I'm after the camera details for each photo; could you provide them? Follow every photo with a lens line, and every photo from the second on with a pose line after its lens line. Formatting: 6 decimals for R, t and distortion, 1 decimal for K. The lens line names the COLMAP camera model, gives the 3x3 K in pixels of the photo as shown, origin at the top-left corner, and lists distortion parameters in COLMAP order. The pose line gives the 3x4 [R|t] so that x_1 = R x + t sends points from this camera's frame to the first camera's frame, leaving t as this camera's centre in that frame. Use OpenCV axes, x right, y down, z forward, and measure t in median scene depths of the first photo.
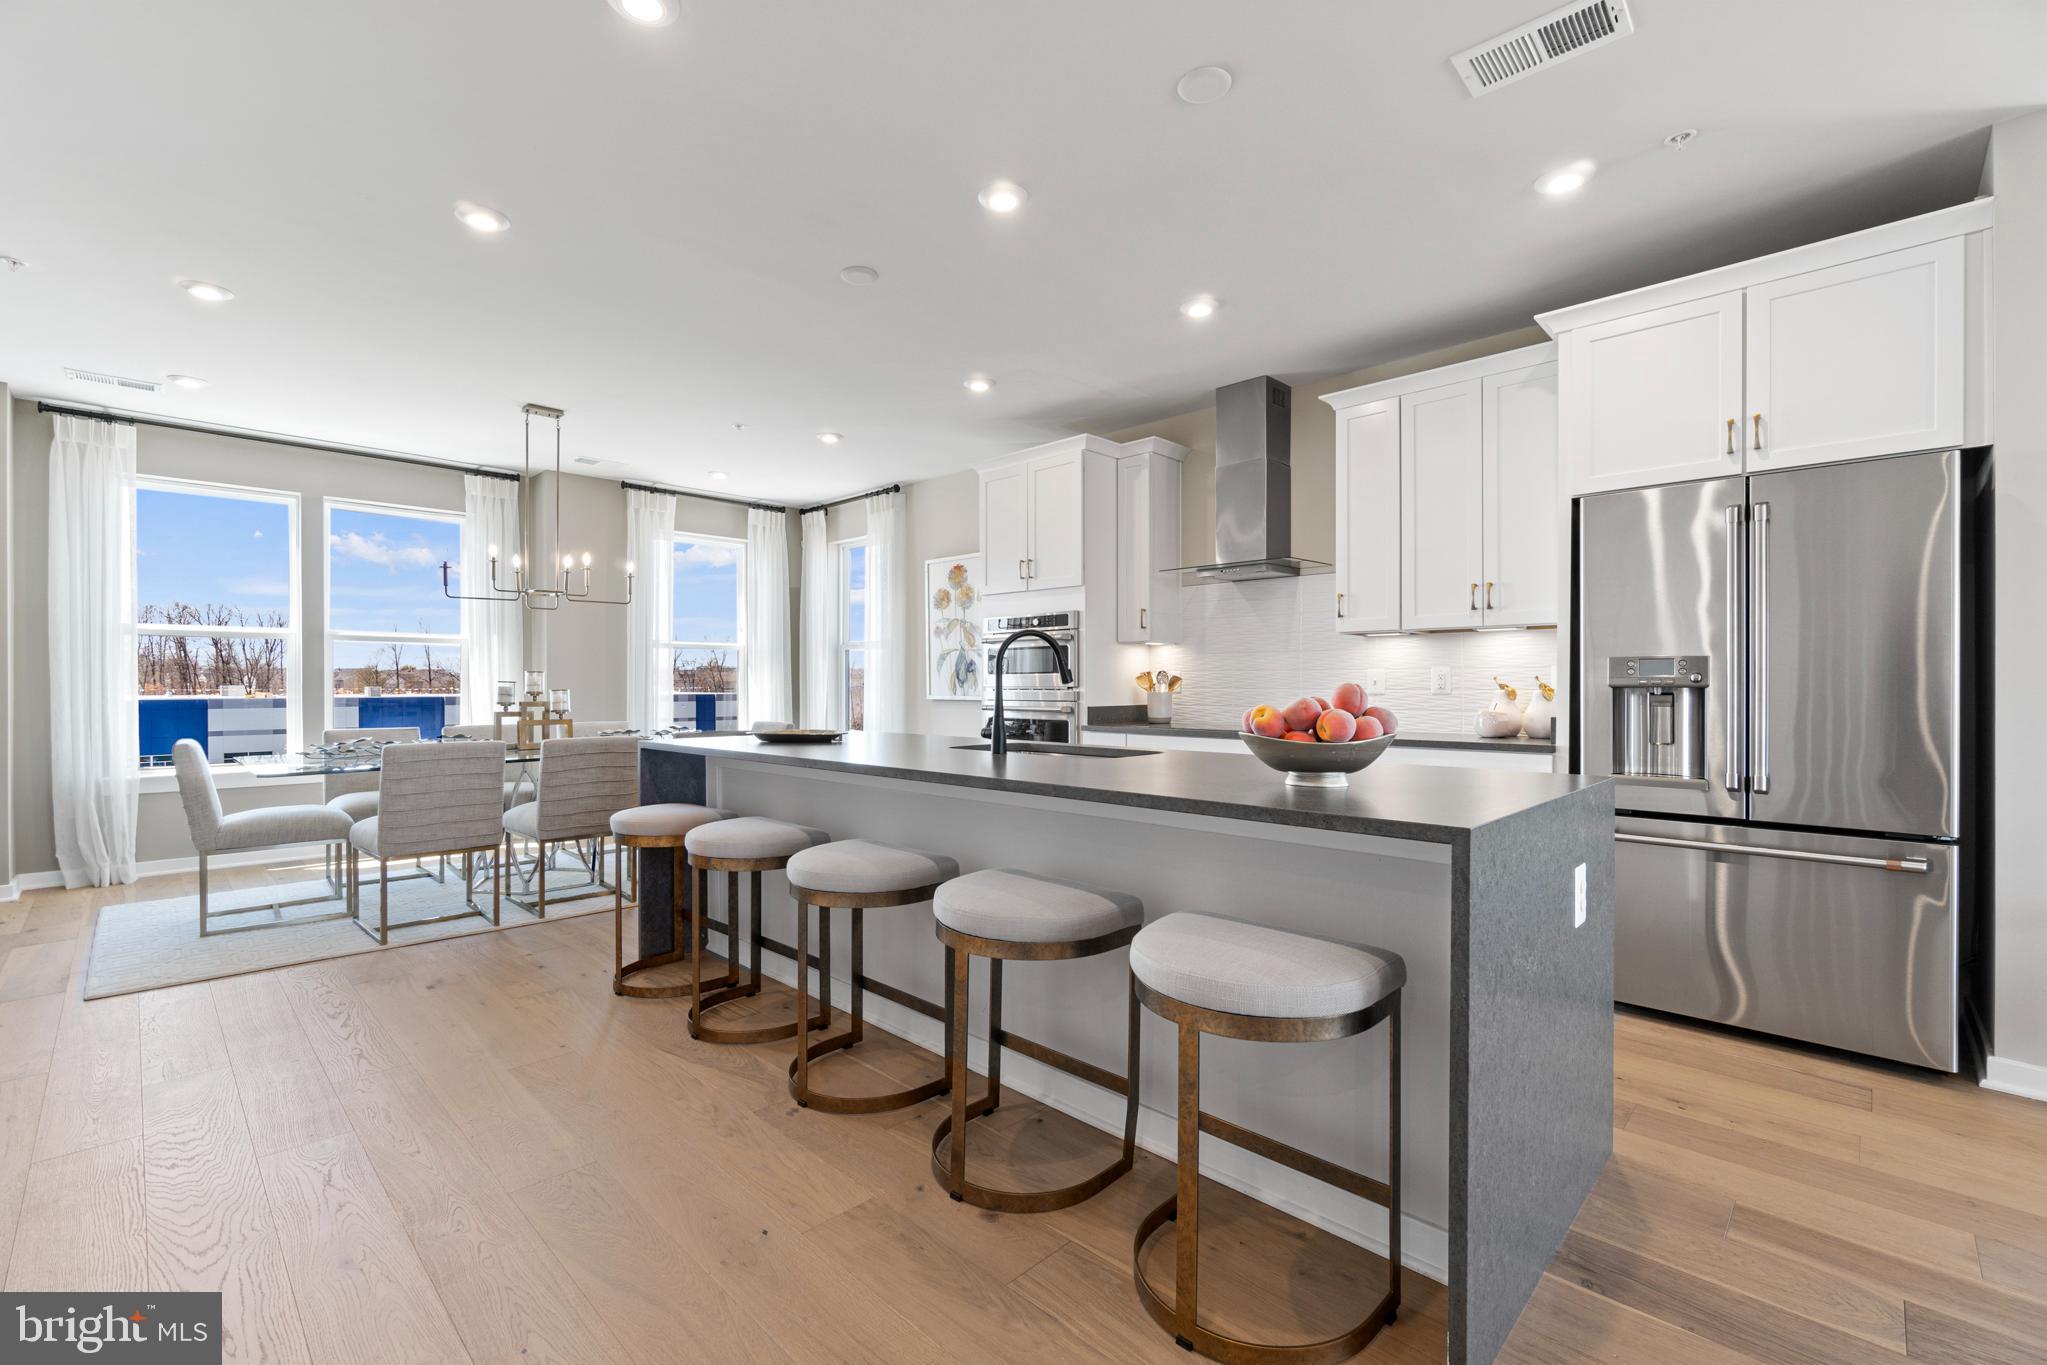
lens RADIAL K [[877.9, 0, 1013.4], [0, 877.9, 686.6], [0, 0, 1]] dist [-0.001572, 0.000424]
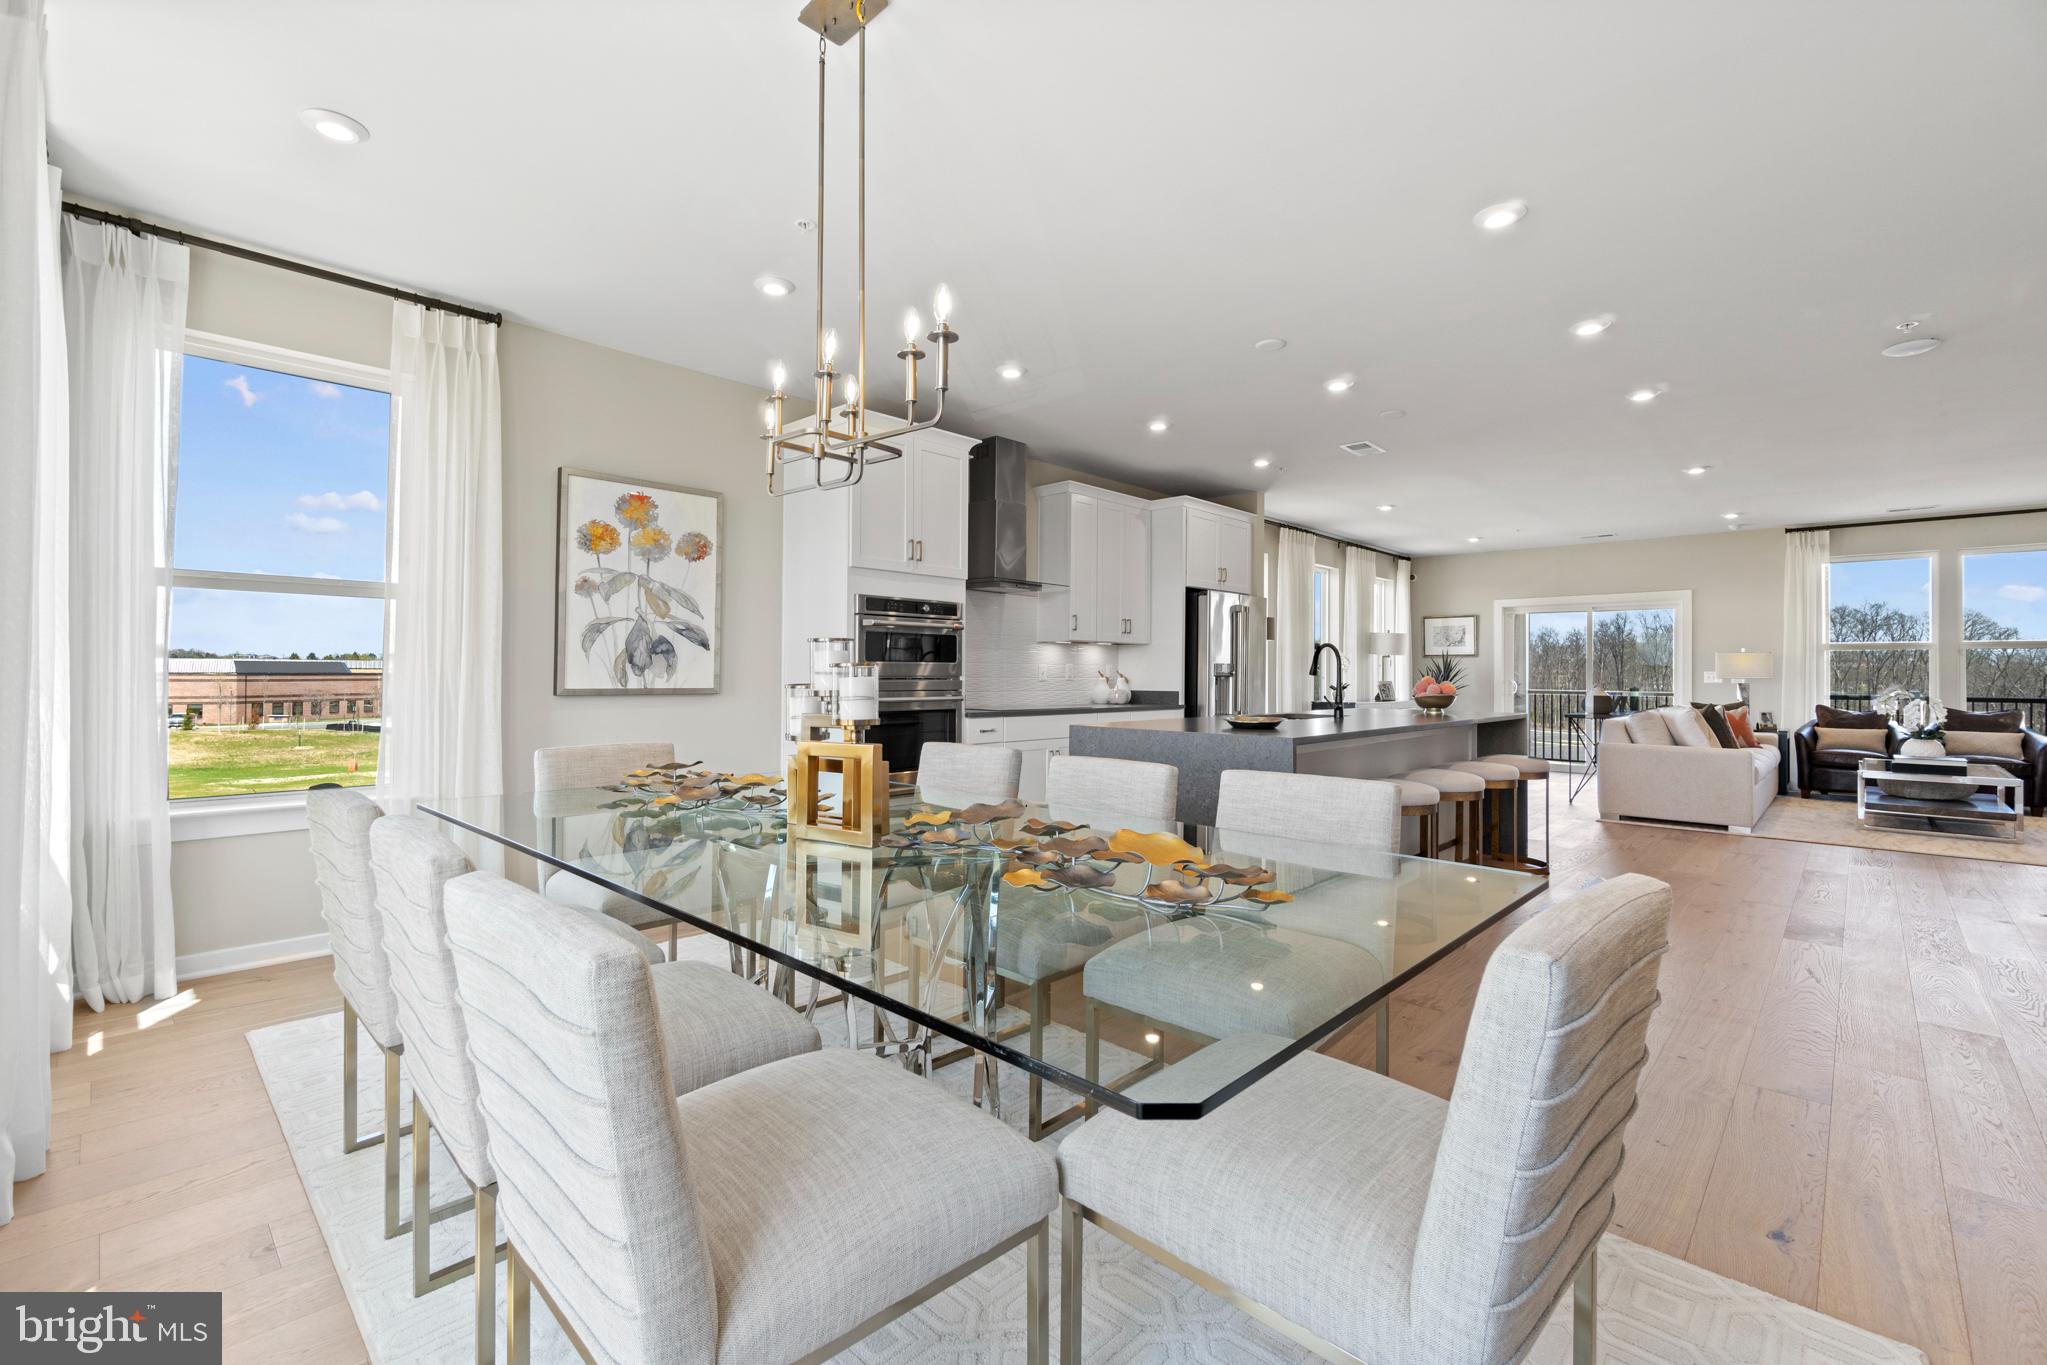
lens RADIAL K [[883.0, 0, 1009.5], [0, 883.0, 667.2], [0, 0, 1]] dist [-0.003741, 0.000062]
pose [[-0.010131, 0.008723, 0.999911, -0.748401], [-0.002607, 0.999958, -0.008750, -0.000663], [-0.999945, -0.002696, -0.010108, 0.732473]]
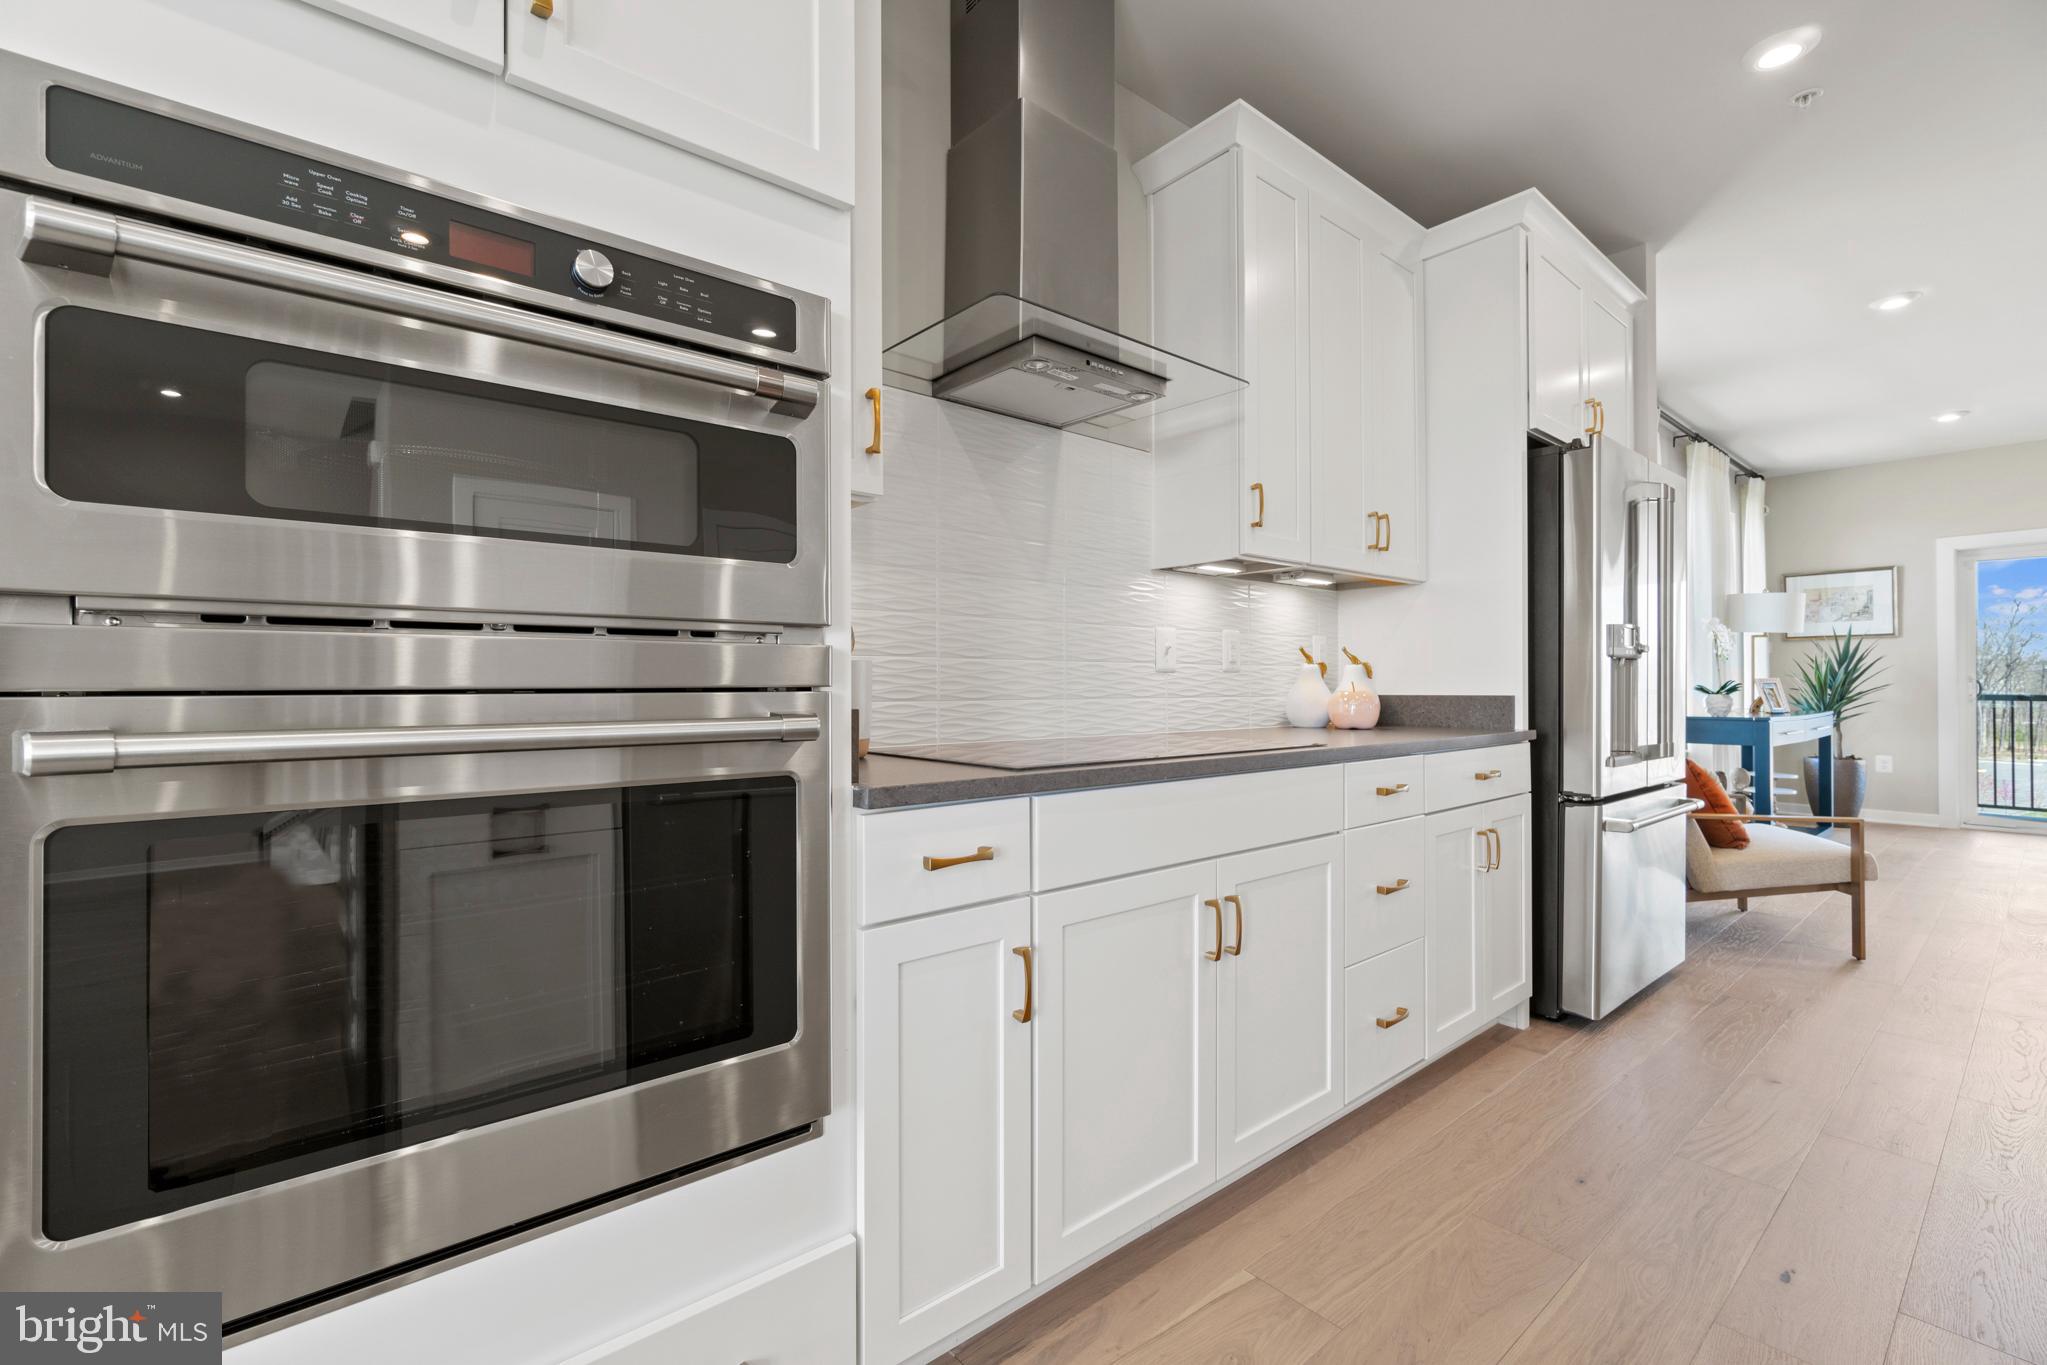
lens RADIAL K [[877.9, 0, 1013.4], [0, 877.9, 686.6], [0, 0, 1]] dist [-0.001572, 0.000424]
pose [[0.098360, -0.000074, 0.995151, -0.119516], [0.006086, 0.999981, -0.000527, 0.012681], [-0.995132, 0.006109, 0.098359, 0.712454]]
